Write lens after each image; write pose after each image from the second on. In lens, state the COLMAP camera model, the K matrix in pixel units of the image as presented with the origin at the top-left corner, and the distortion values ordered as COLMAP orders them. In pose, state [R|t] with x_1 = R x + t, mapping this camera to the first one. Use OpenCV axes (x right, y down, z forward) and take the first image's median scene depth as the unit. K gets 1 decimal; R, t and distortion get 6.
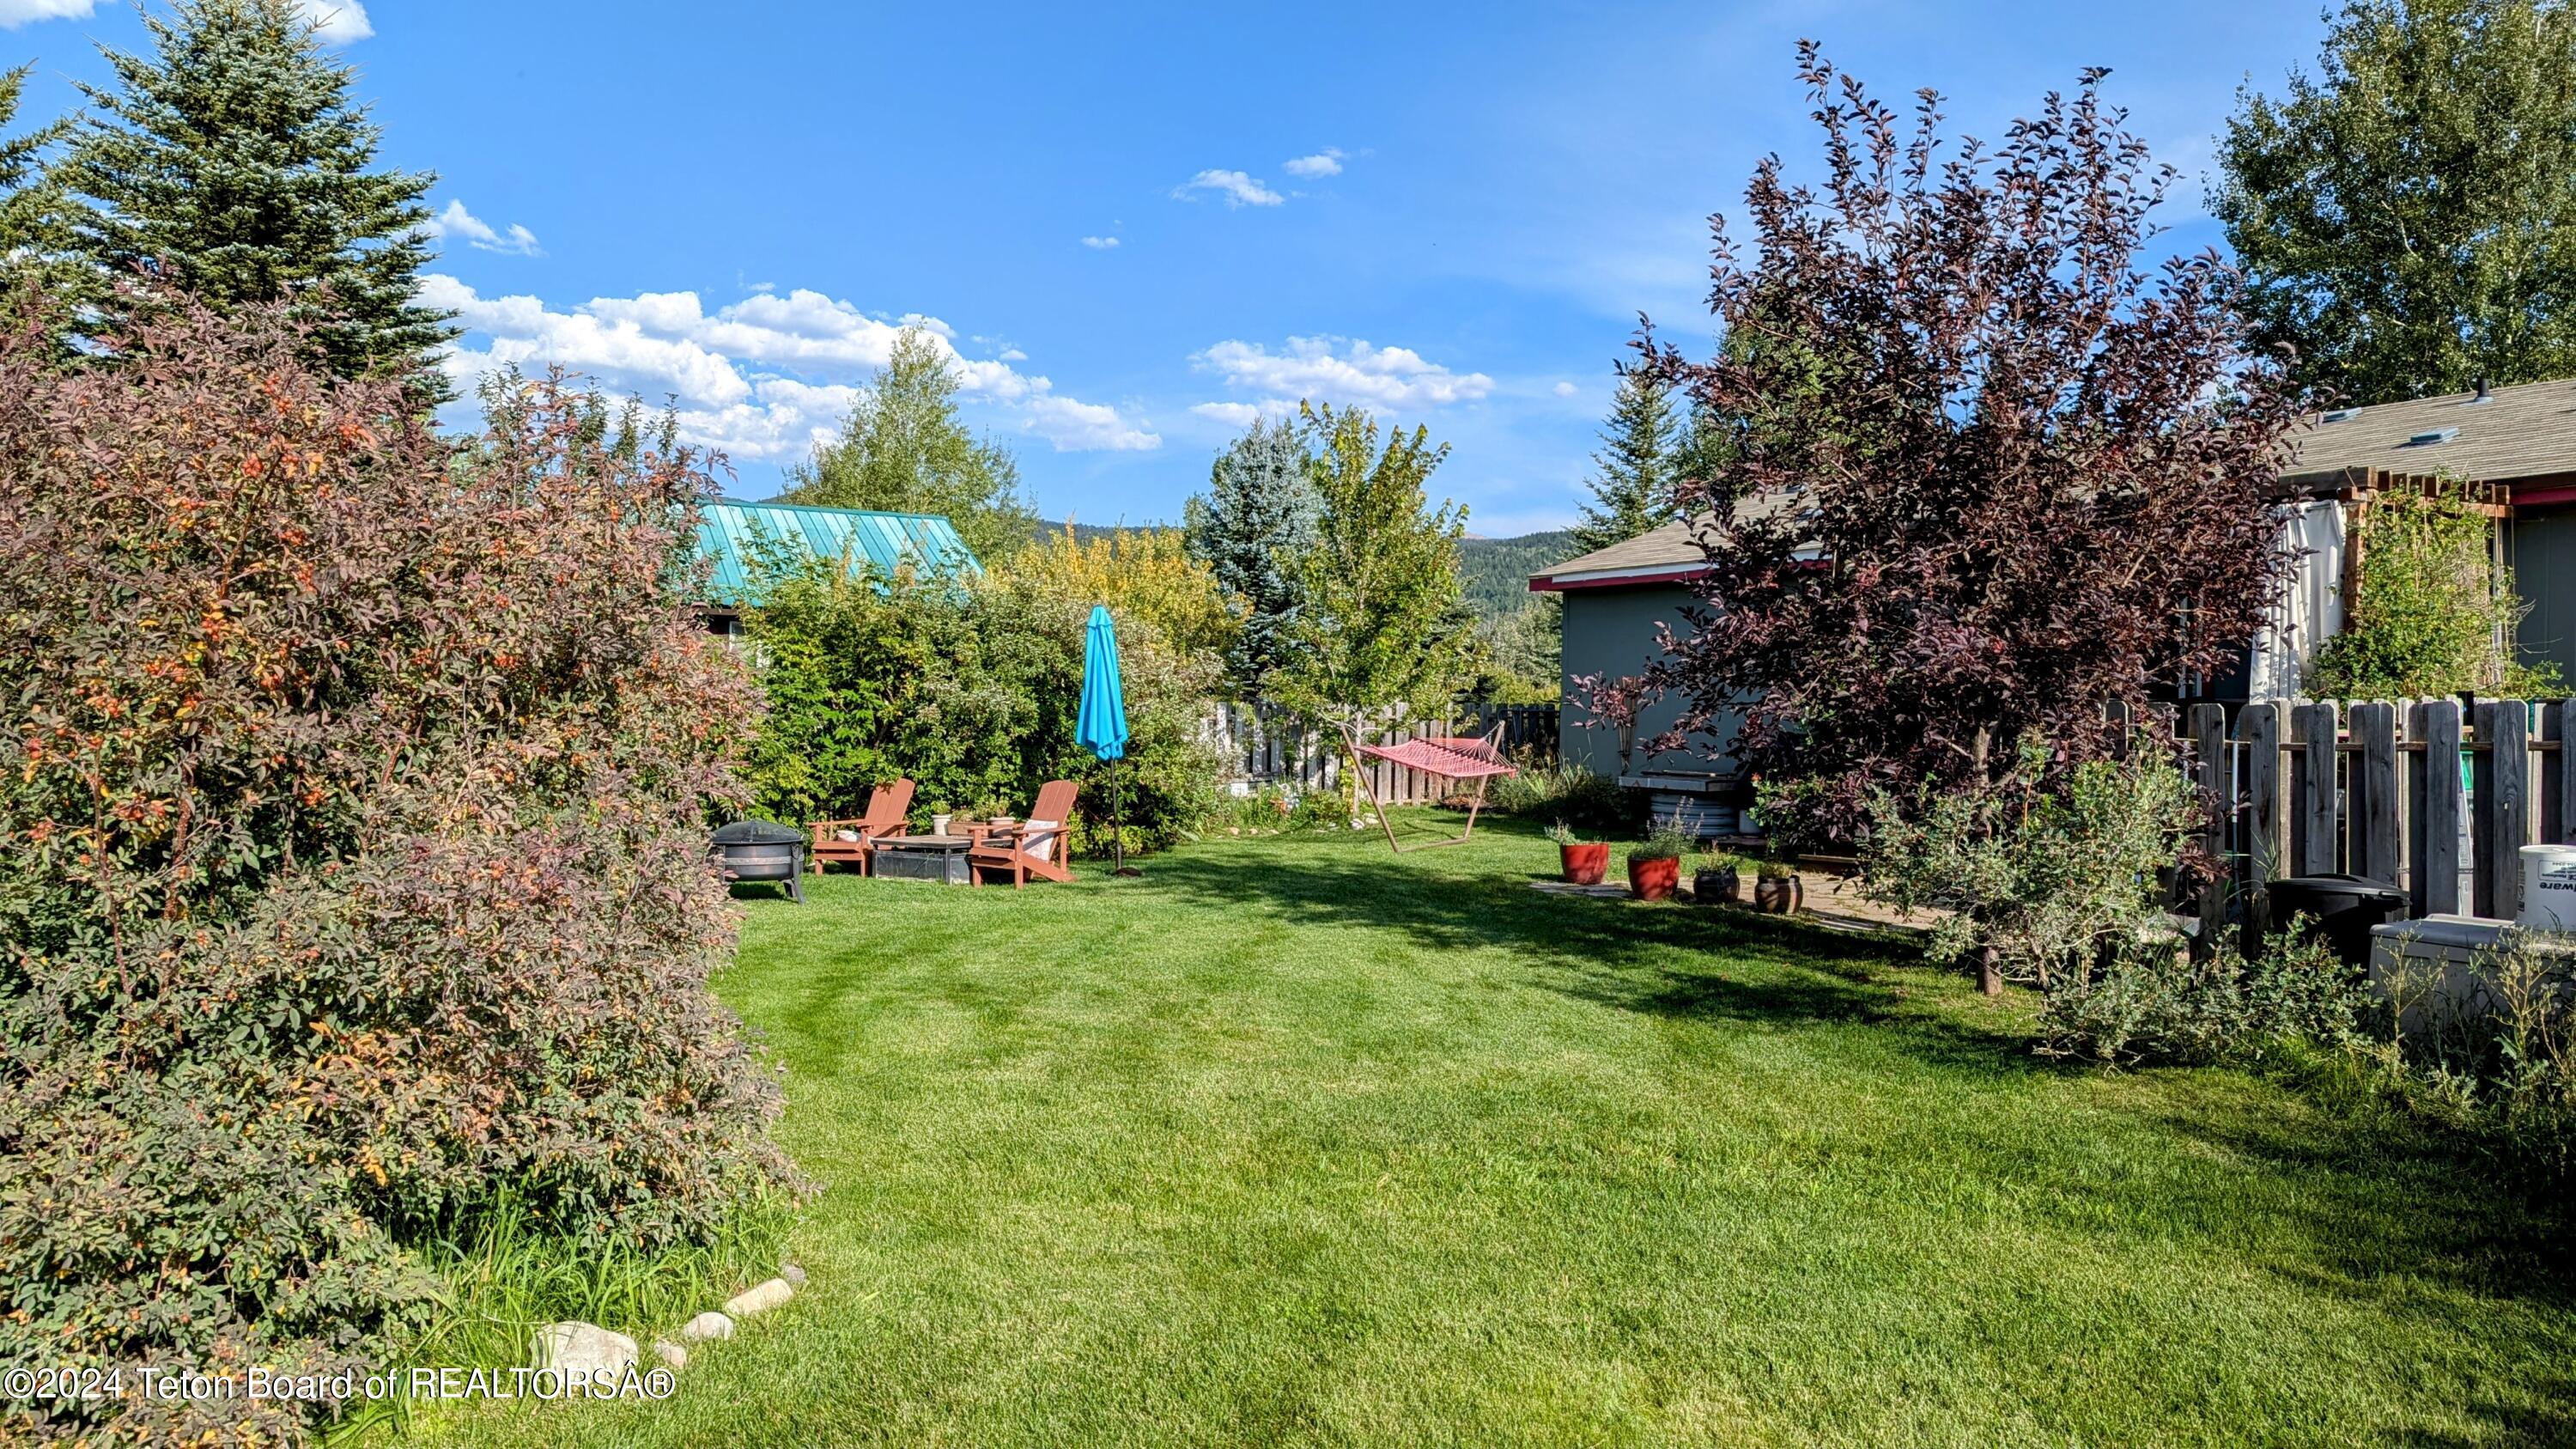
lens RADIAL K [[1797.8, 0, 1288.0], [0, 1797.8, 724.5], [0, 0, 1]] dist [0.048850, -0.003233]
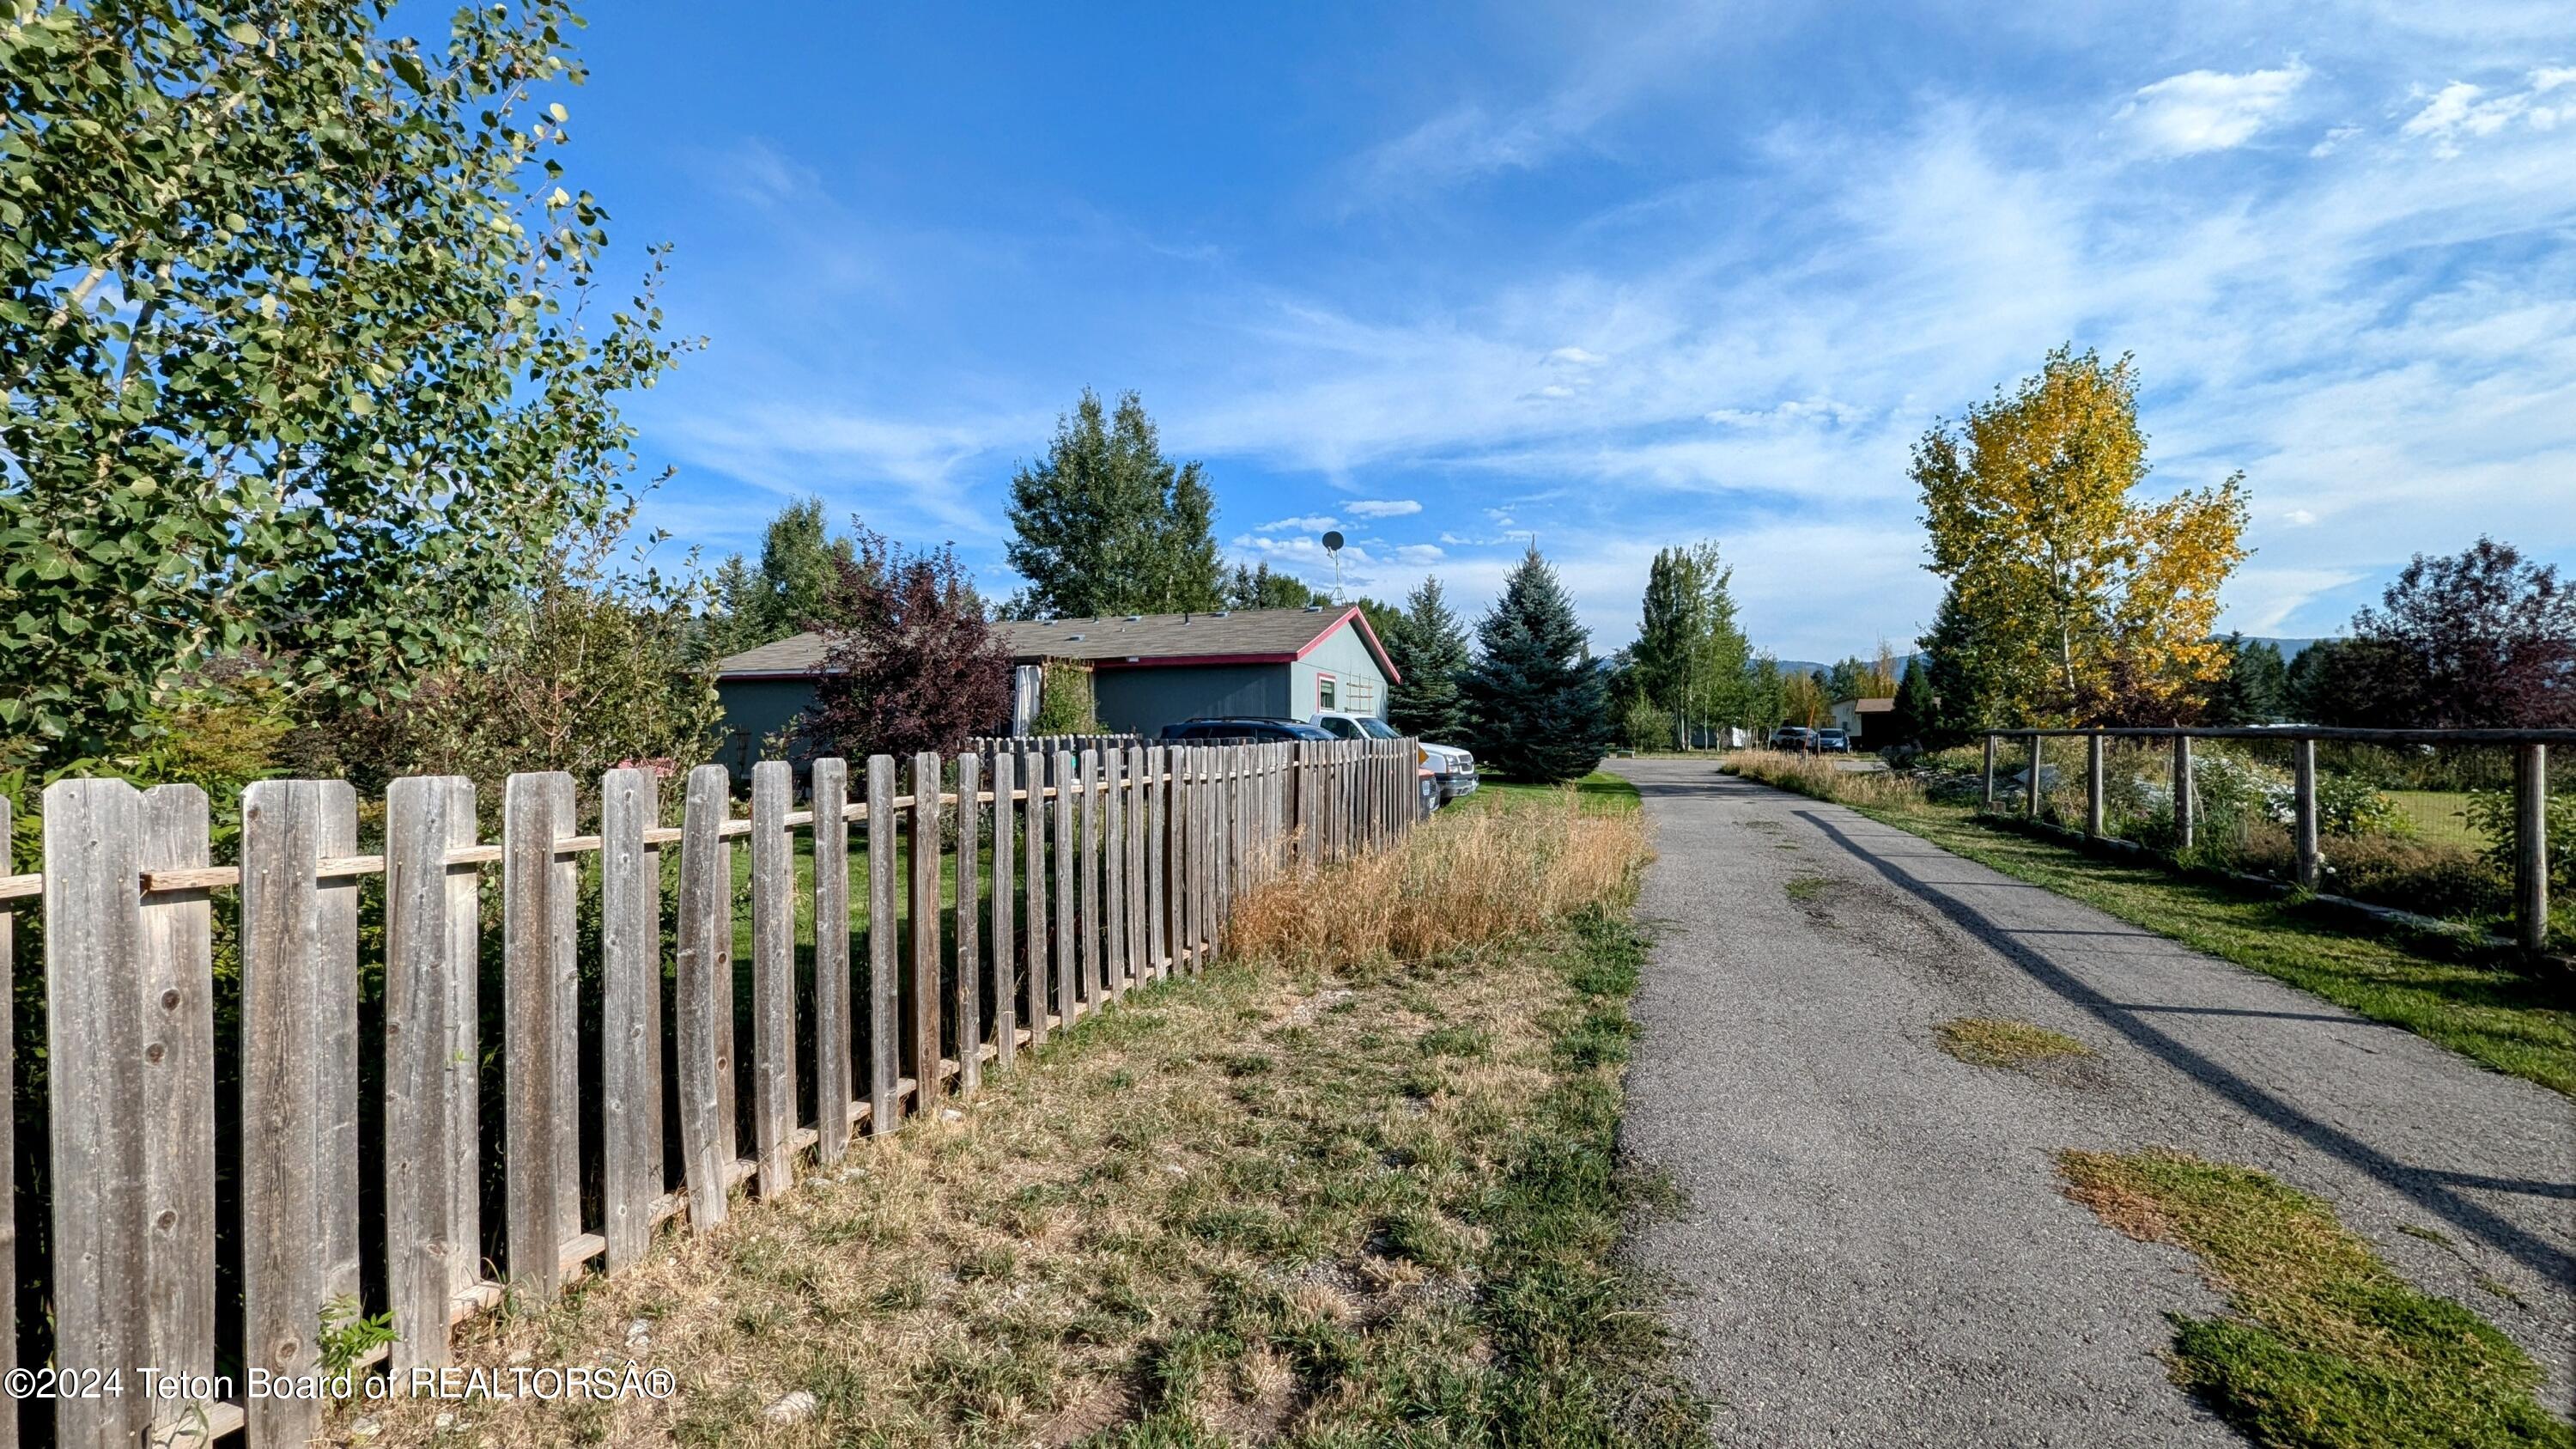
lens RADIAL K [[1066.2, 0, 1297.7], [0, 1066.2, 725.4], [0, 0, 1]] dist [-0.000213, 0.000036]
pose [[0.754262, -0.005092, 0.656554, -0.136009], [0.017551, 0.999769, -0.012409, -0.002315], [-0.656339, 0.020882, 0.754177, -0.335730]]
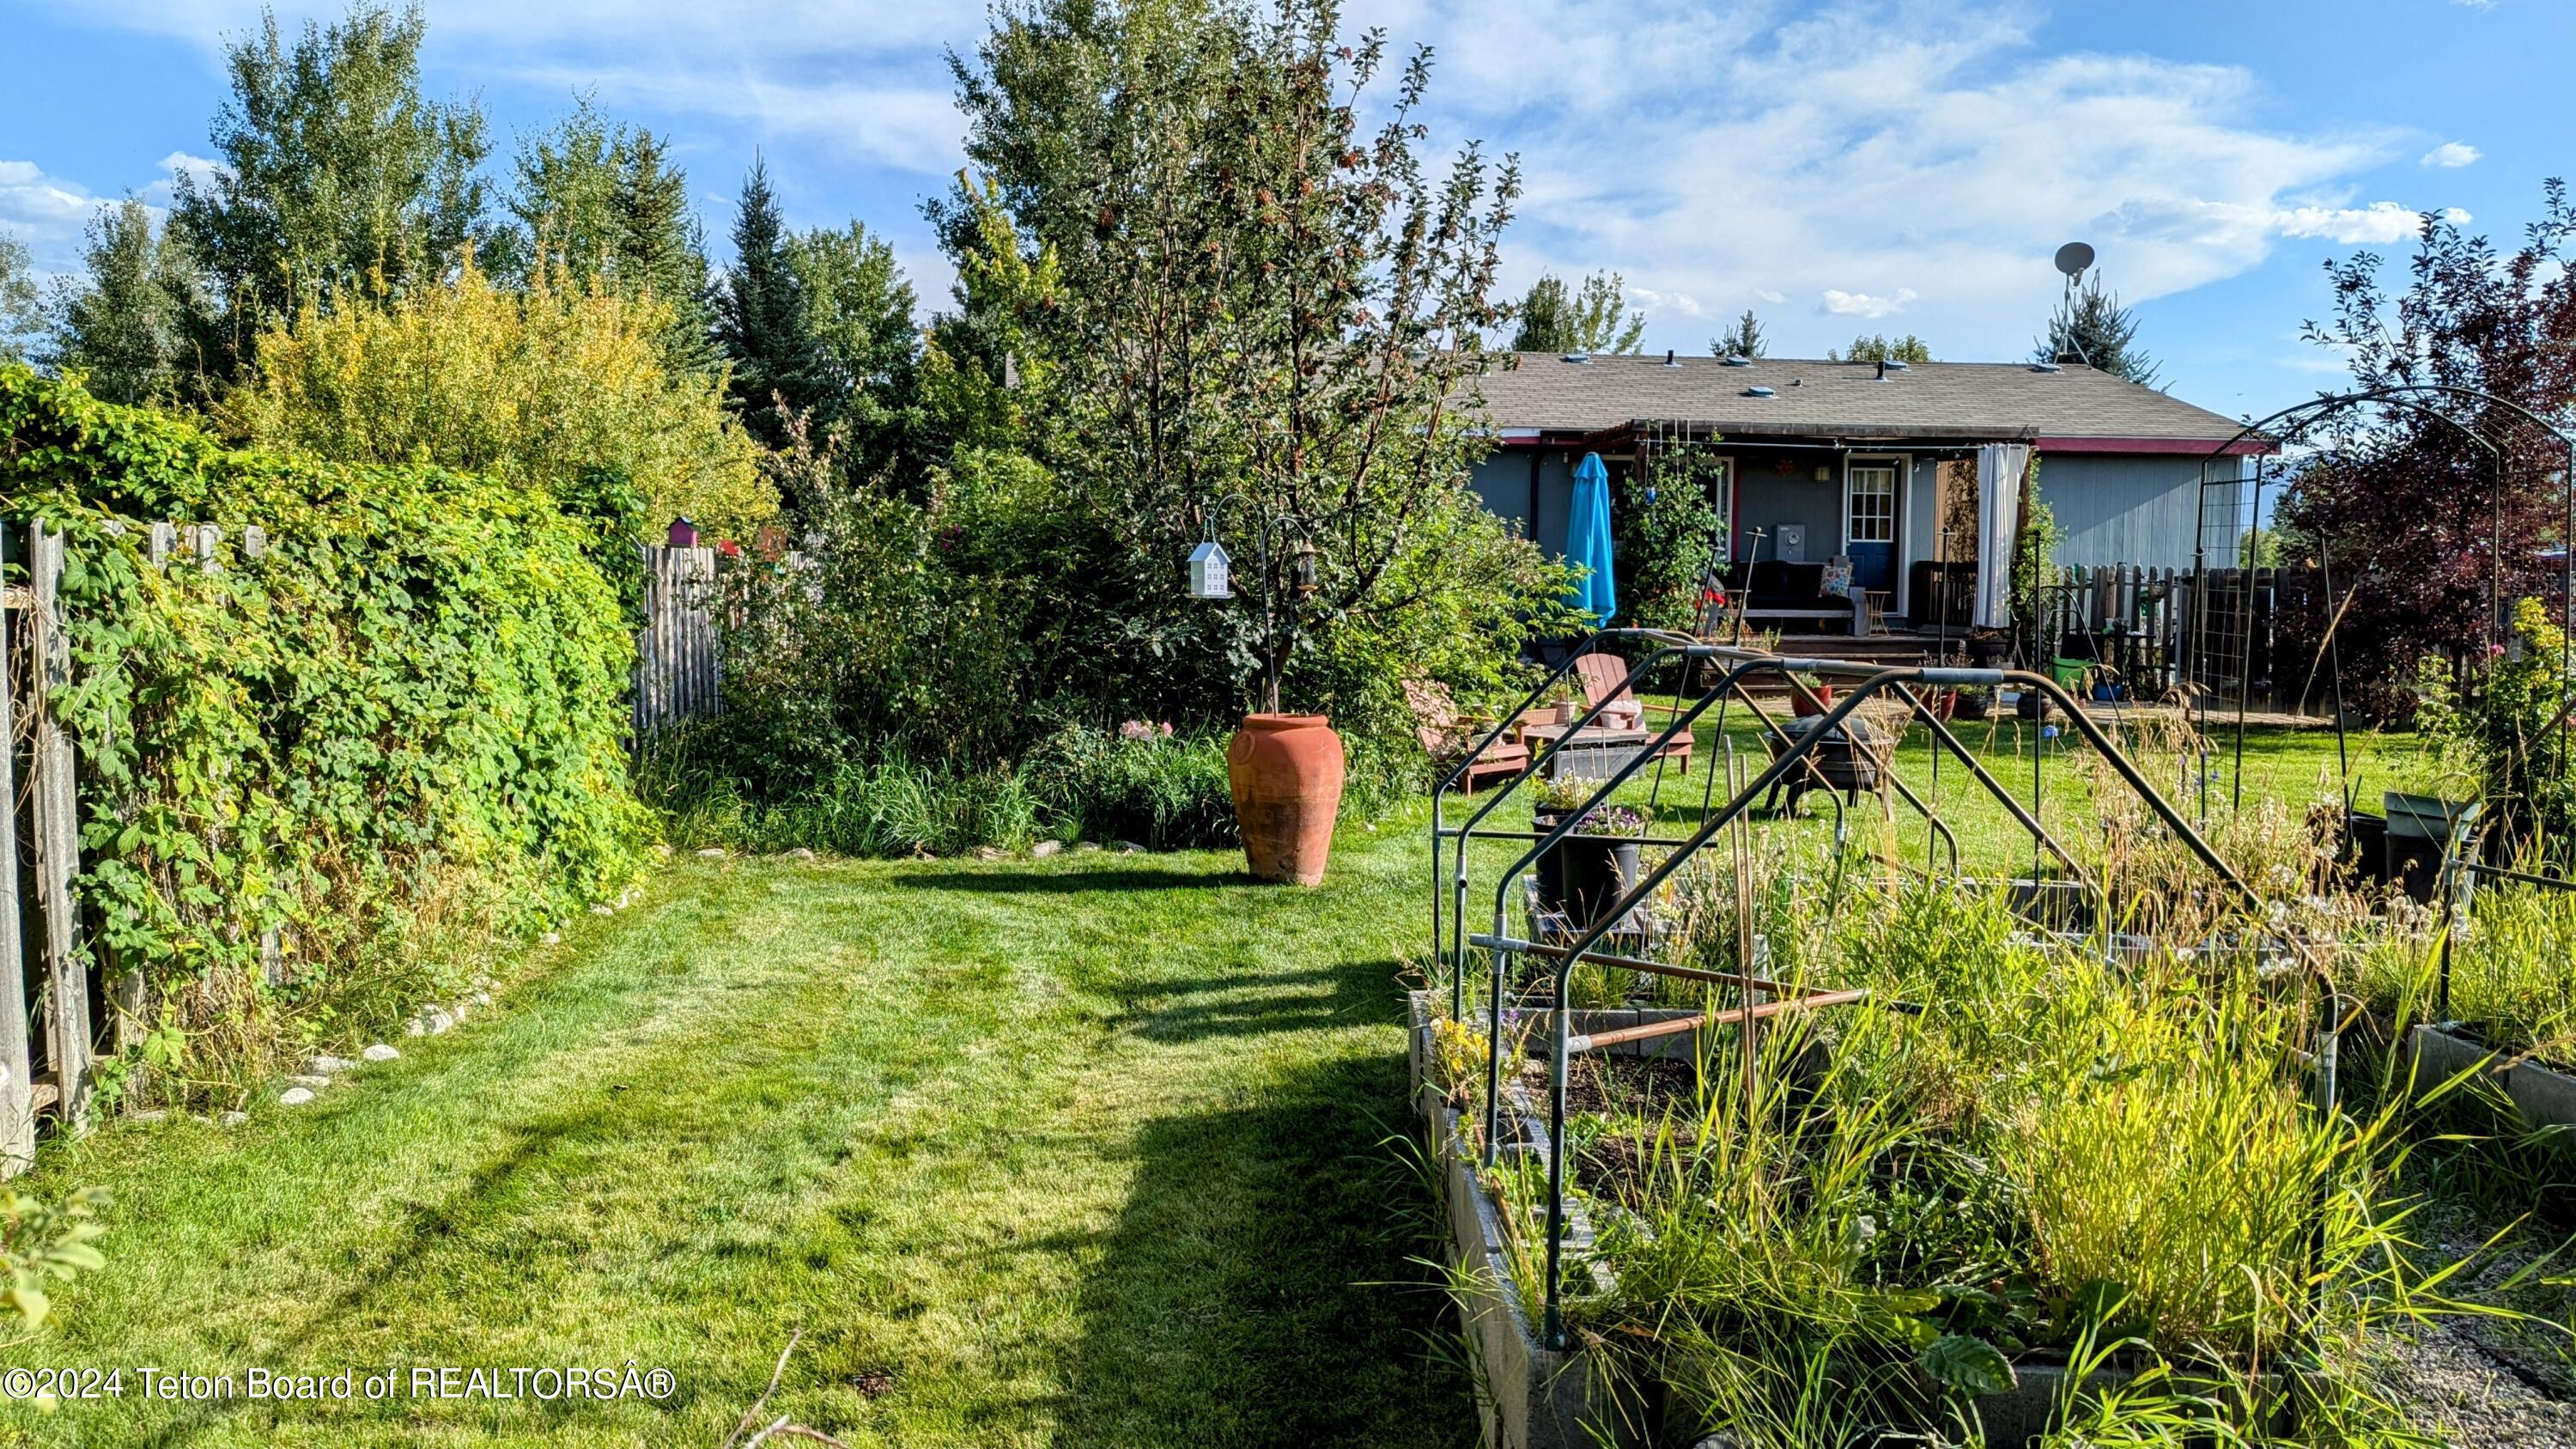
lens RADIAL K [[1797.8, 0, 1288.0], [0, 1797.8, 724.5], [0, 0, 1]] dist [0.048850, -0.003233]
pose [[0.365195, -0.082870, 0.927235, -0.788469], [-0.001830, 0.995964, 0.089734, -0.010070], [-0.930929, -0.034467, 0.363570, 0.653403]]
